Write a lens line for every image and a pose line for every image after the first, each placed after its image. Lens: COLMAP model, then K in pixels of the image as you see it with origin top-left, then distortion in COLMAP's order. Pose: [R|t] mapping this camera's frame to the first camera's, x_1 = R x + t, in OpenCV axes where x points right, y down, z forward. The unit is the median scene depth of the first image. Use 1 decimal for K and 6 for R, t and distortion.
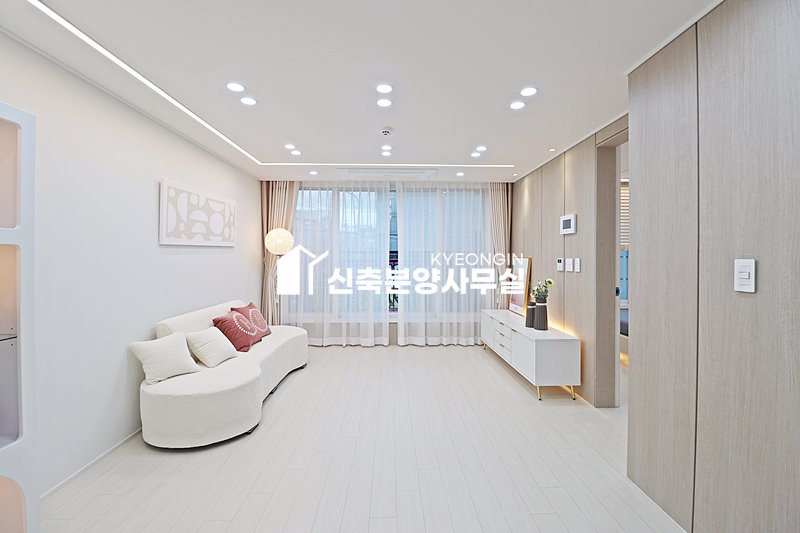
lens RADIAL K [[368.1, 0, 397.5], [0, 368.1, 260.2], [0, 0, 1]] dist [-0.012573, -0.005974]
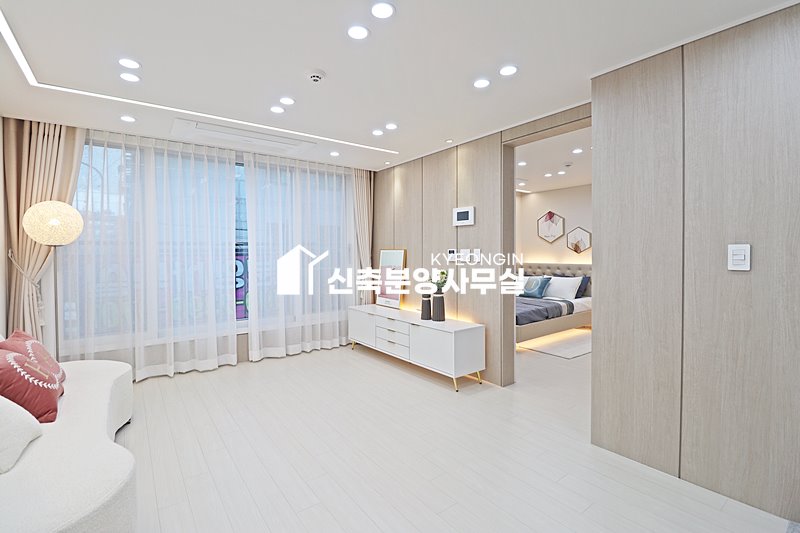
lens RADIAL K [[368.1, 0, 396.9], [0, 368.1, 259.8], [0, 0, 1]] dist [-0.012573, -0.005974]
pose [[0.812898, -0.015914, 0.582188, -0.285739], [0.009631, 0.999857, 0.013883, 0.008553], [-0.582326, -0.005678, 0.812935, 0.260255]]
